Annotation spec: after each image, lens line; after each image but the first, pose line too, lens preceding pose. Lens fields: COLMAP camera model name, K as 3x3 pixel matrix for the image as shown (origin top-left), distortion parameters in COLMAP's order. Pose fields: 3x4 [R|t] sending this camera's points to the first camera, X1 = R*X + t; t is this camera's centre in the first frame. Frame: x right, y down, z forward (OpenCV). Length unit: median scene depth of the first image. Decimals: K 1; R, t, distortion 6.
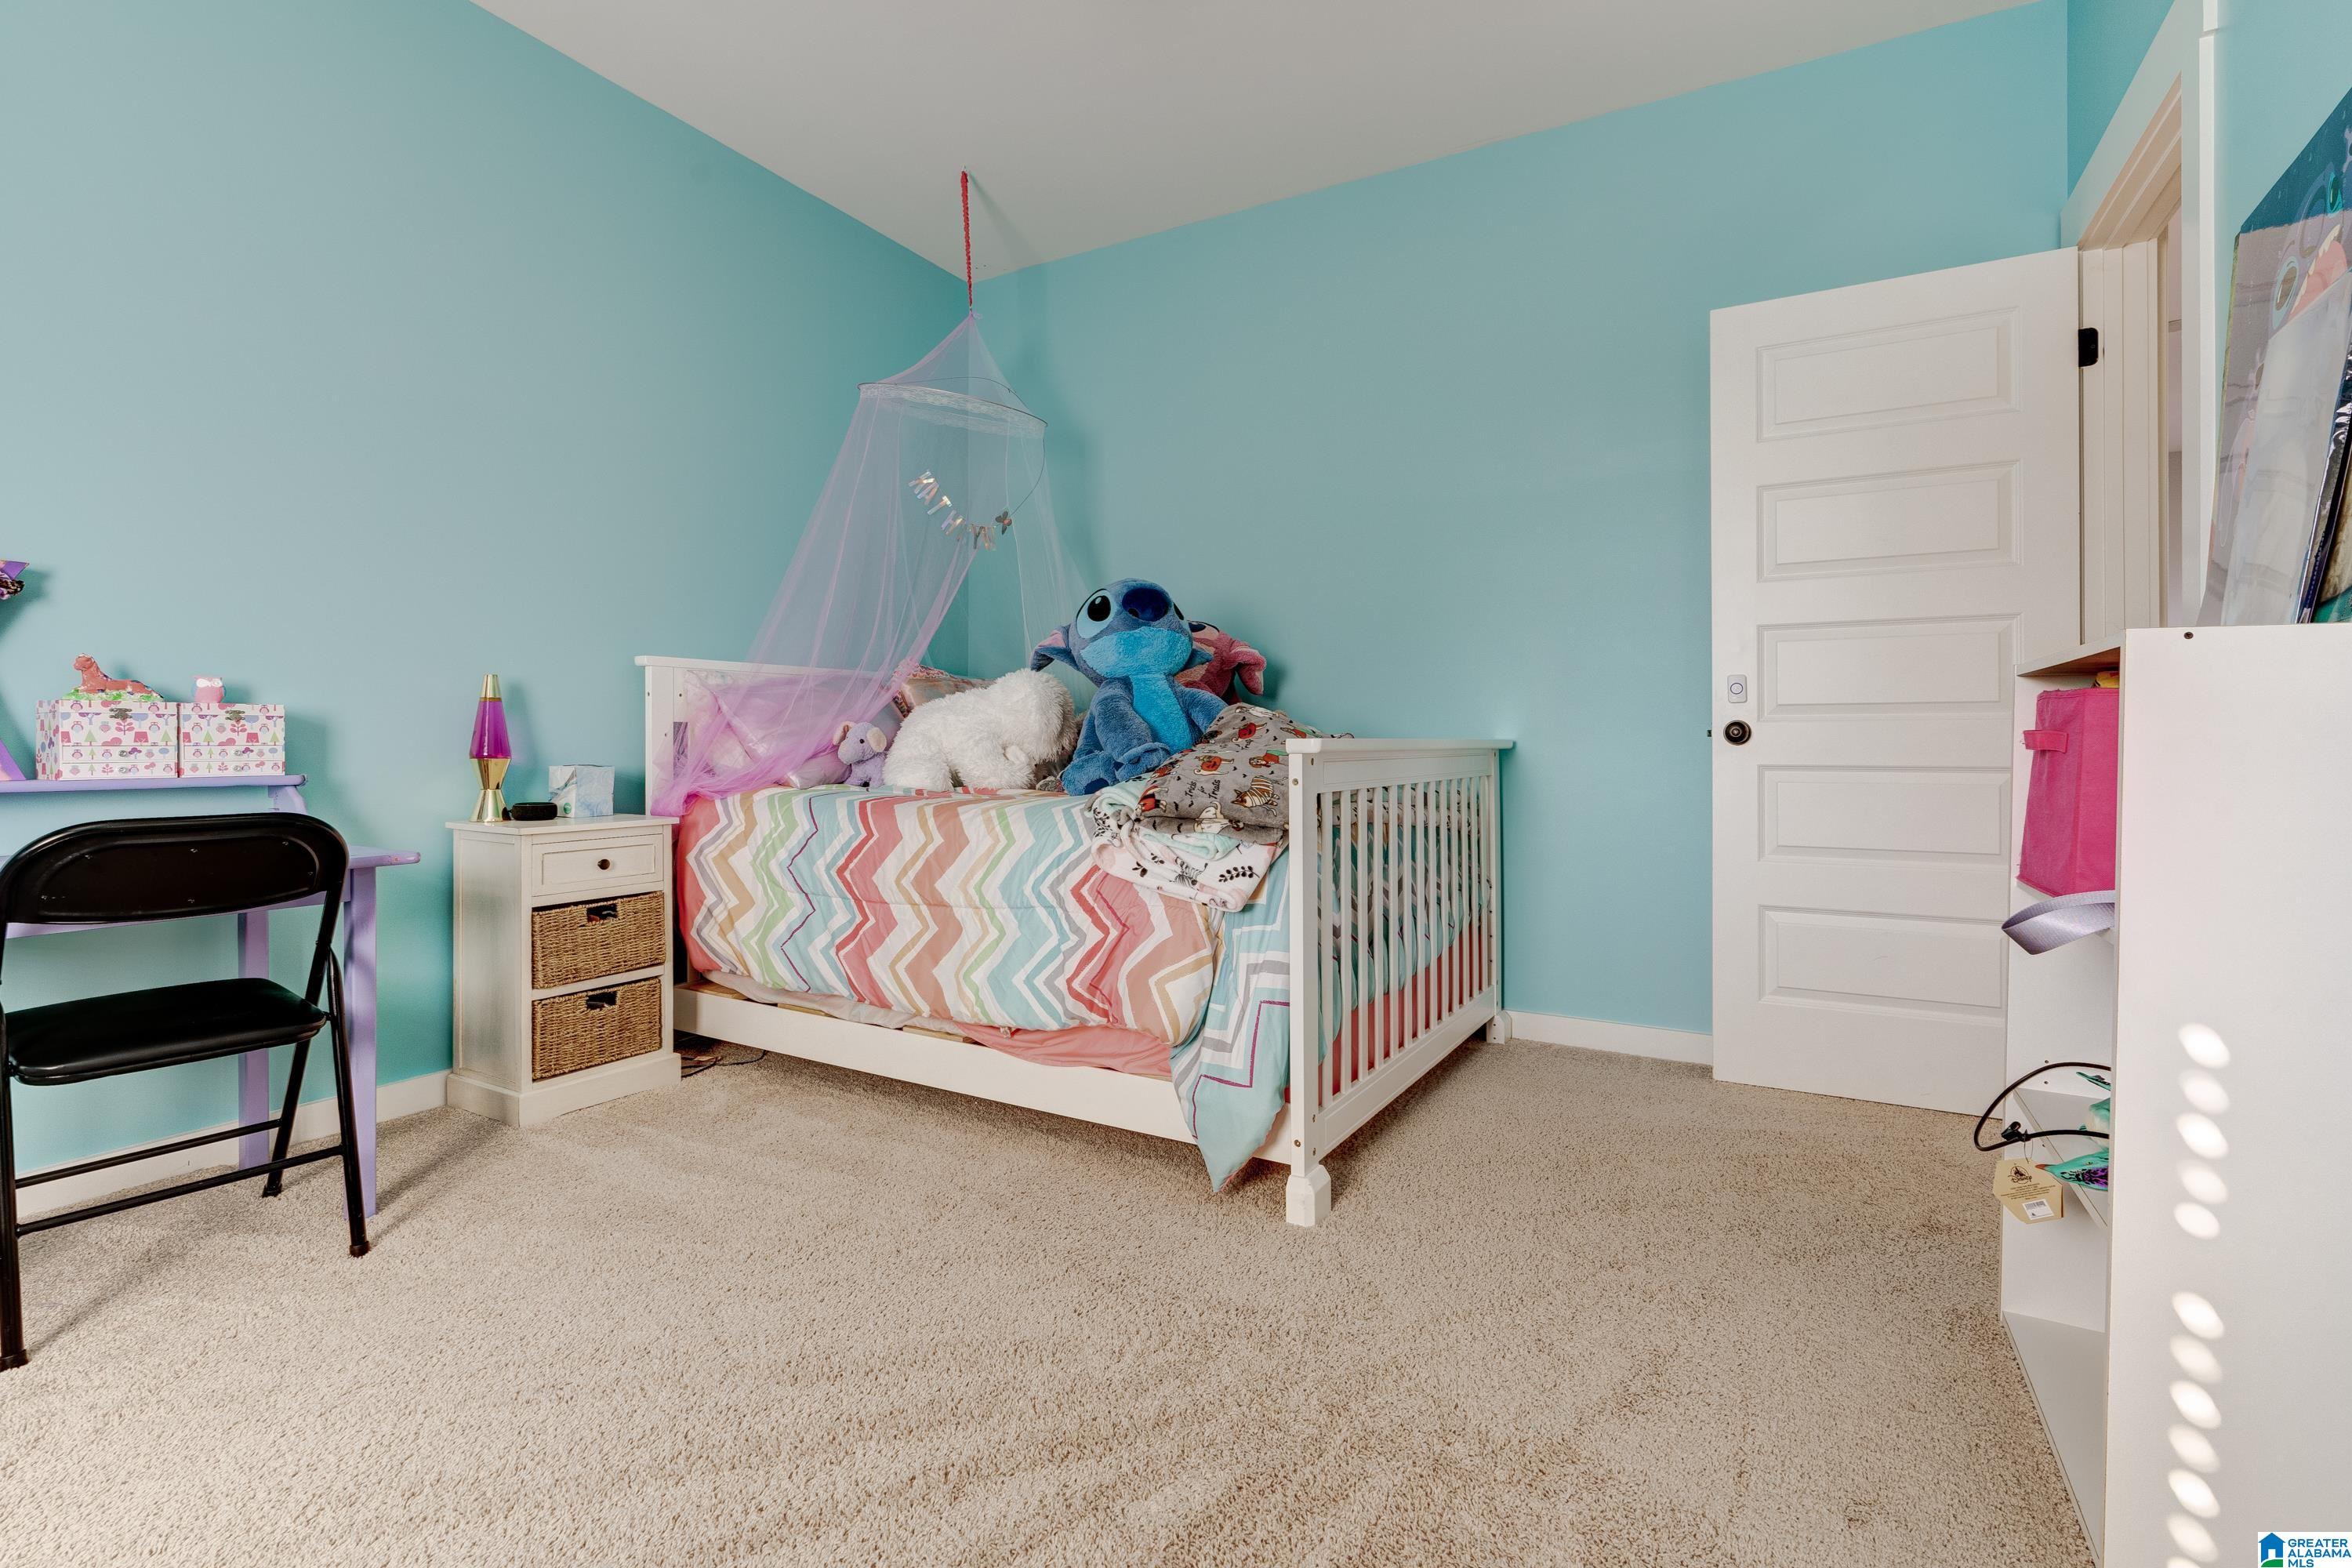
lens RADIAL K [[1073.0, 0, 1163.9], [0, 1073.0, 747.0], [0, 0, 1]] dist [-0.008120, 0.004585]
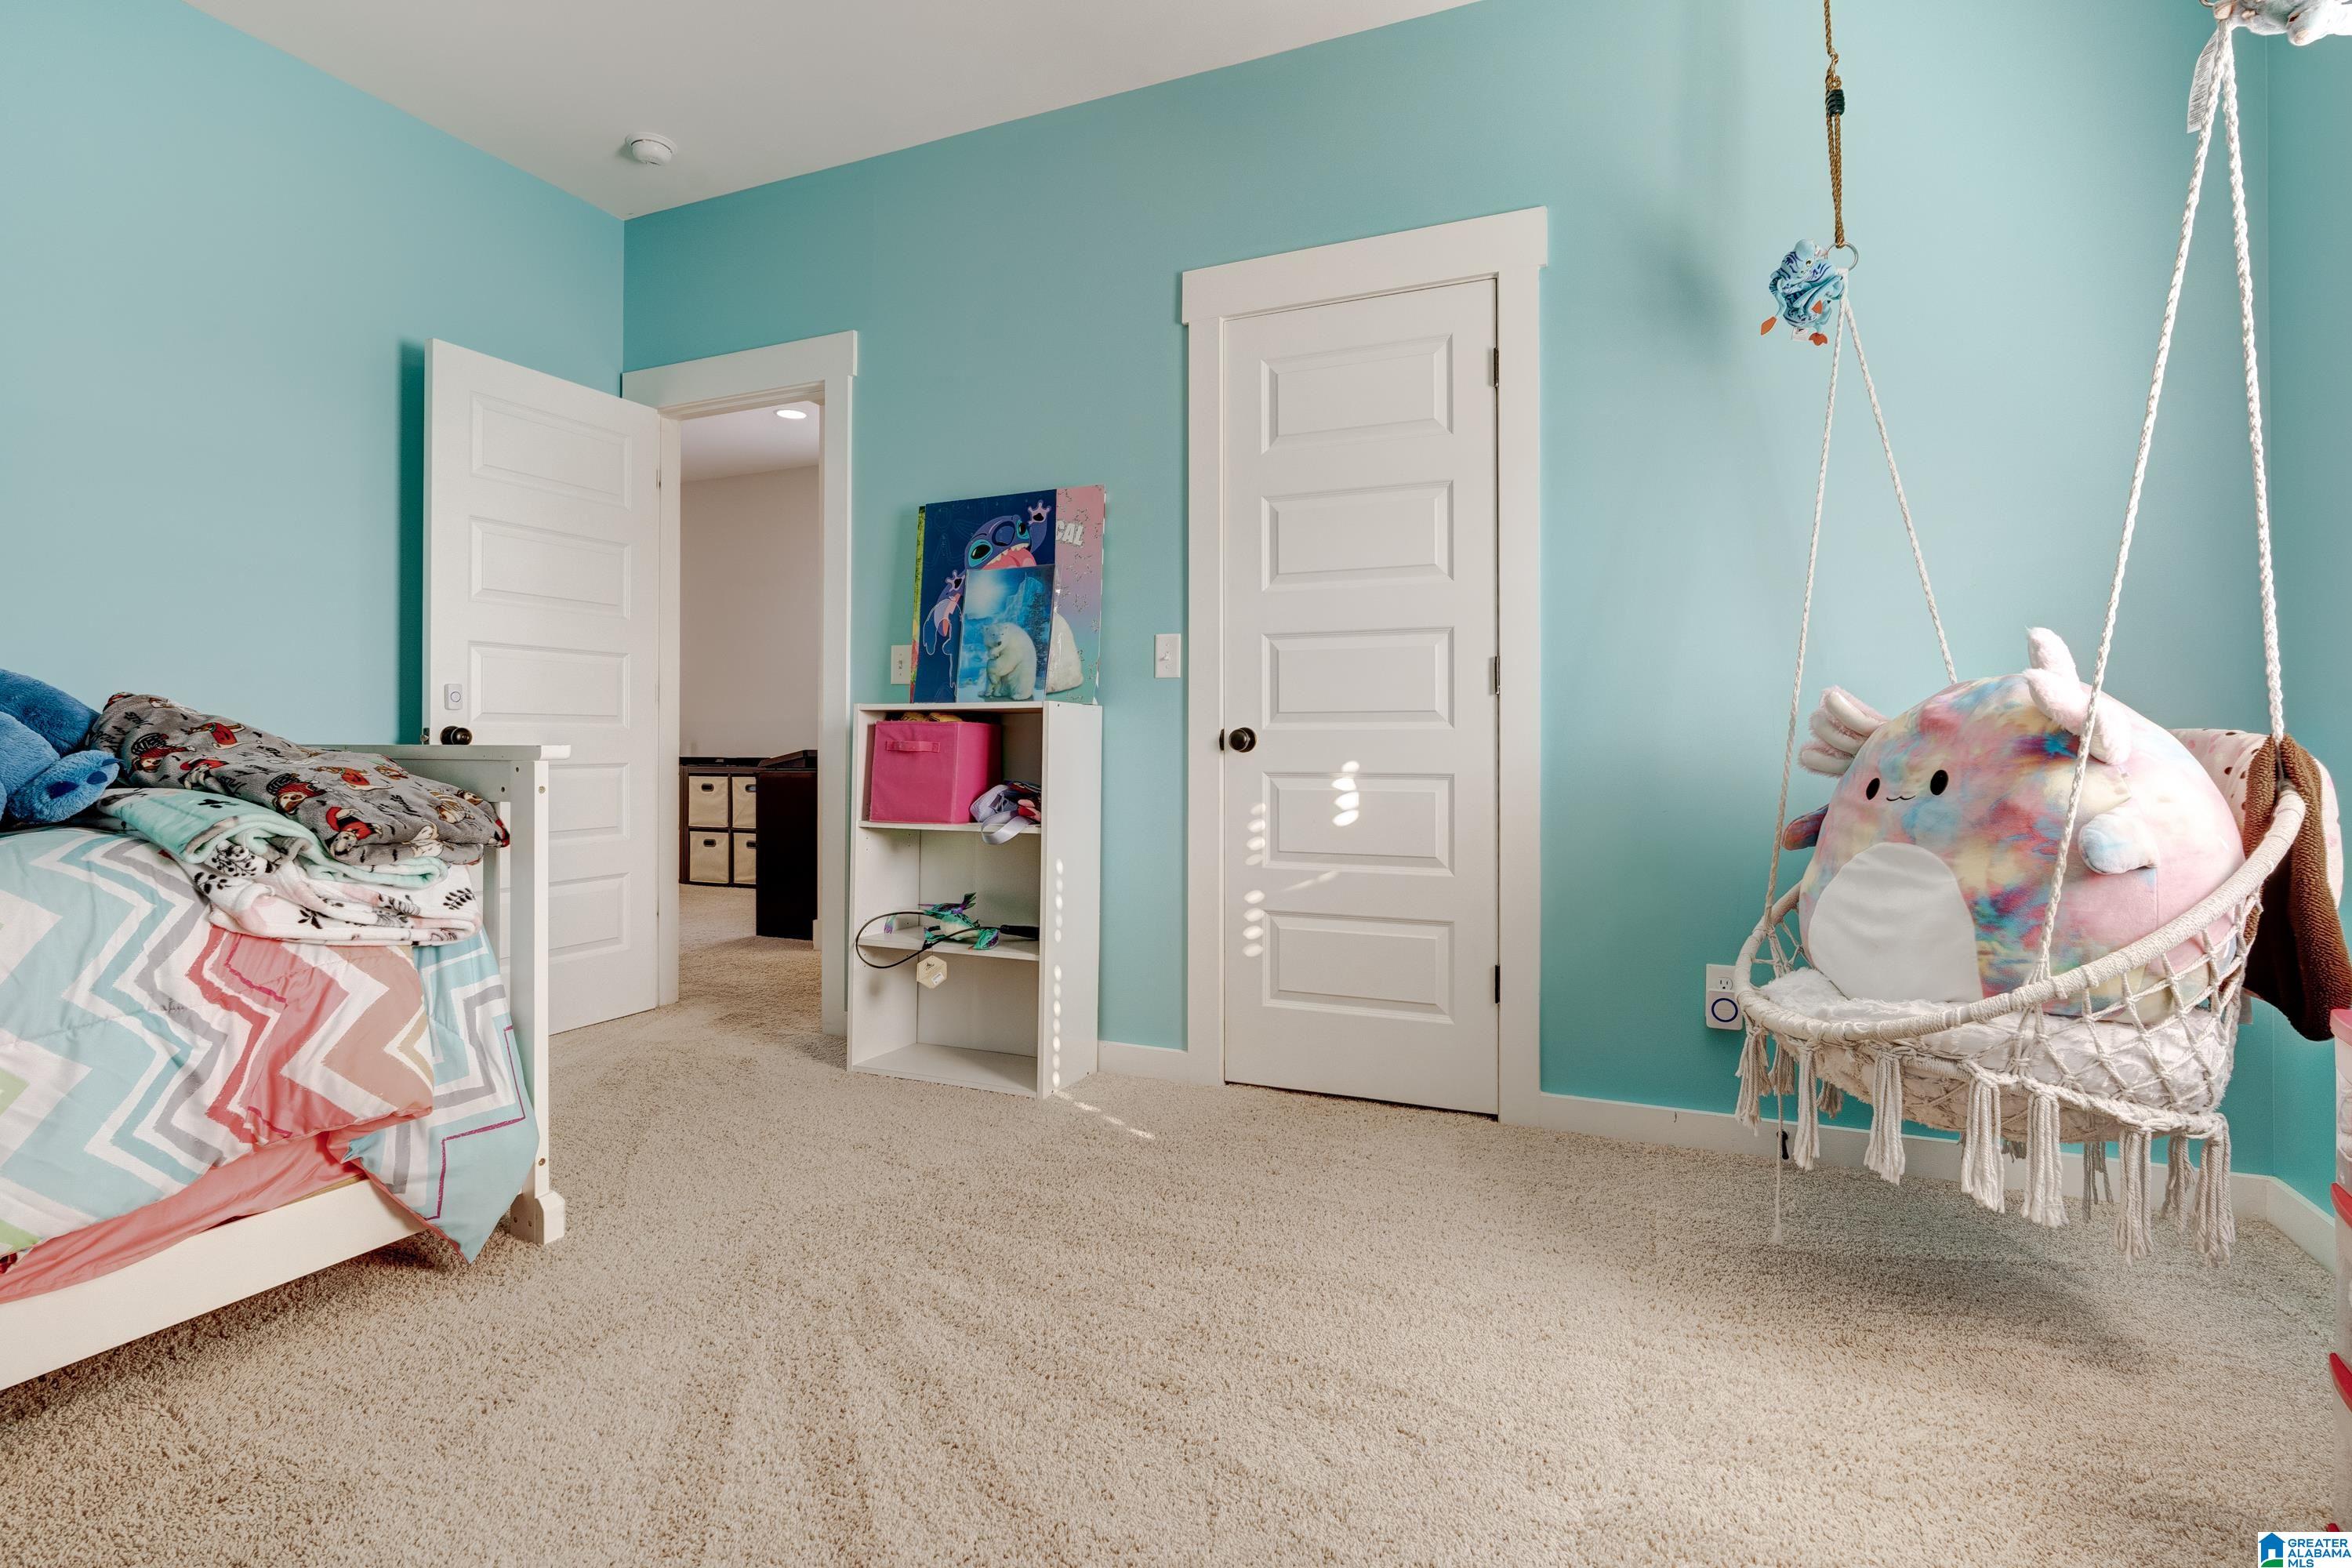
lens RADIAL K [[1159.1, 0, 1168.4], [0, 1159.1, 766.1], [0, 0, 1]] dist [-0.006538, -0.001092]
pose [[-0.103852, -0.017454, 0.994440, -0.733109], [-0.001258, 0.999848, 0.017418, -0.005414], [-0.994592, 0.000558, -0.103858, 0.413858]]
